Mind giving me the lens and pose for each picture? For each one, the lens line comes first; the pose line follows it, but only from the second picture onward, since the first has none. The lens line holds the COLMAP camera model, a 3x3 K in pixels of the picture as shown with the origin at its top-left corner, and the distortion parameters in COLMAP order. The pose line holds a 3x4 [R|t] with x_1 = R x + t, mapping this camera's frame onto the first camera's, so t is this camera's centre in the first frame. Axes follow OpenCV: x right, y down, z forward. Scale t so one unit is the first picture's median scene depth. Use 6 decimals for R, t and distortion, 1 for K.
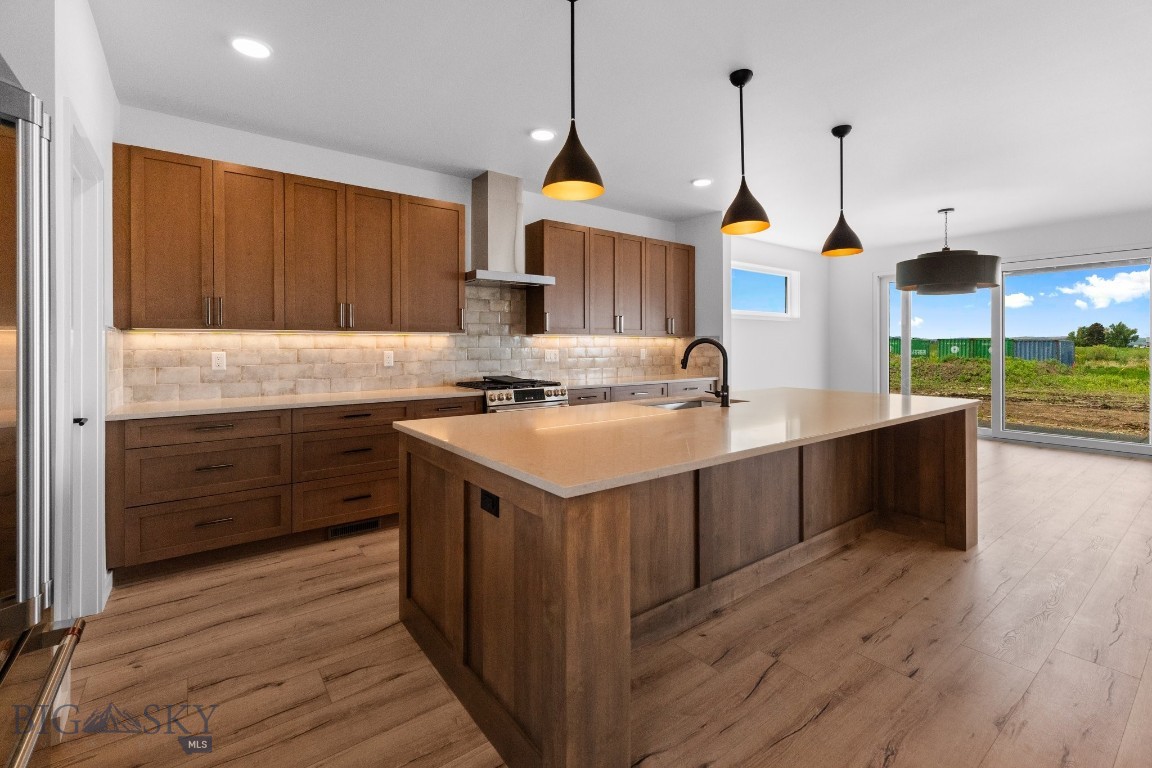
lens RADIAL K [[497.8, 0, 572.7], [0, 497.8, 345.1], [0, 0, 1]] dist [0.000888, 0.000305]
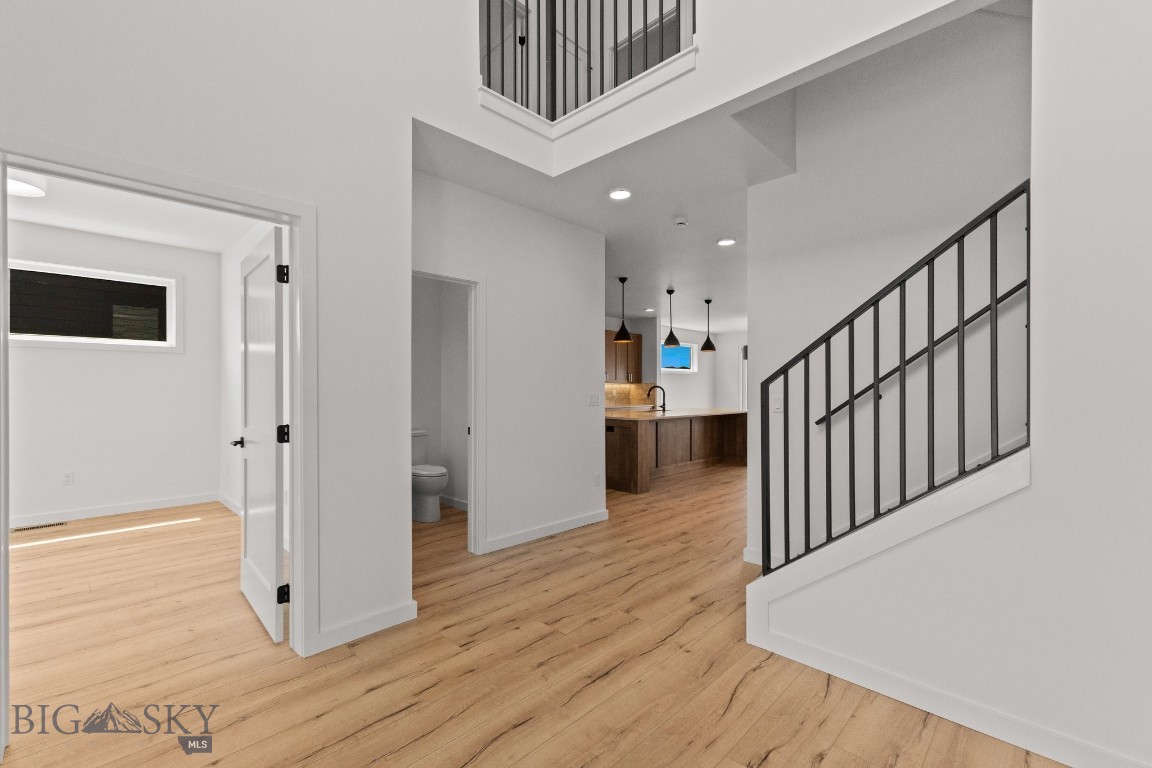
lens RADIAL K [[497.8, 0, 573.4], [0, 497.8, 385.3], [0, 0, 1]] dist [0.000888, 0.000305]
pose [[0.987185, 0.005227, 0.159497, -0.380859], [-0.004949, 0.999985, -0.002139, -0.006356], [-0.159506, 0.001322, 0.987196, -0.990054]]
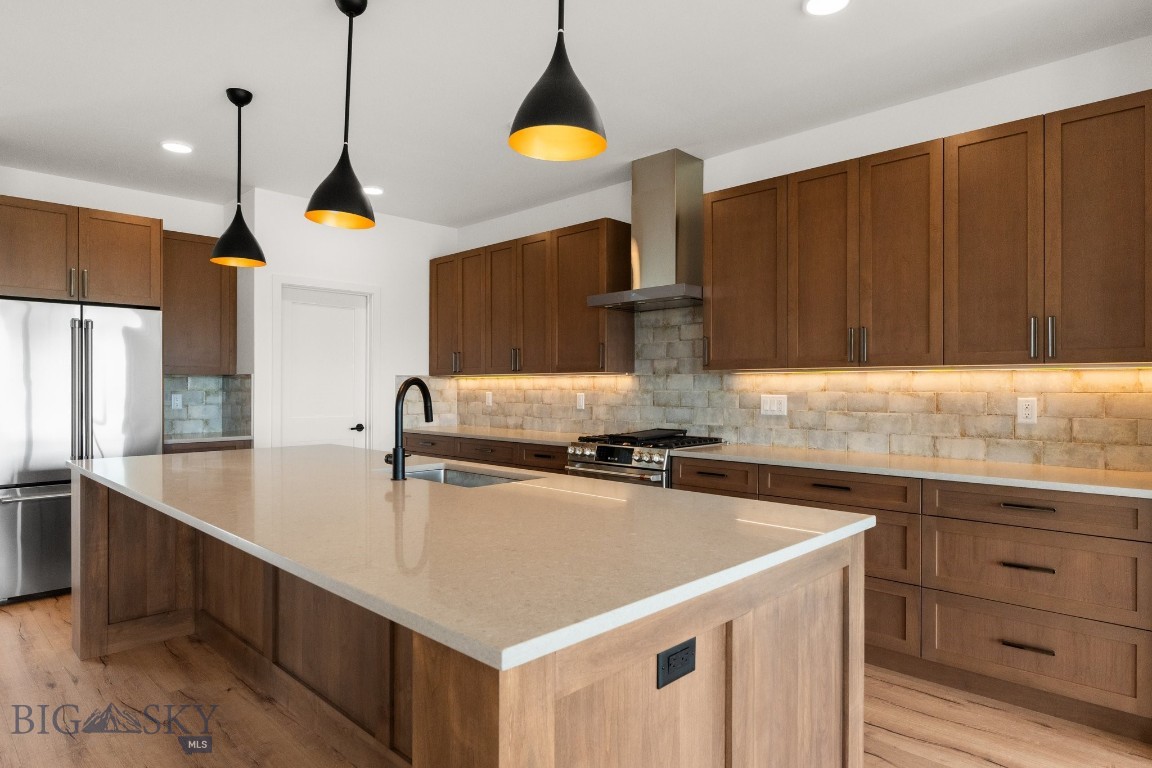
lens RADIAL K [[672.5, 0, 574.0], [0, 672.5, 386.1], [0, 0, 1]] dist [-0.001730, 0.000047]
pose [[0.151807, 0.001862, -0.988408, 0.847311], [0.000990, 0.999997, 0.002036, -0.003656], [0.988410, -0.001288, 0.151804, 0.752325]]
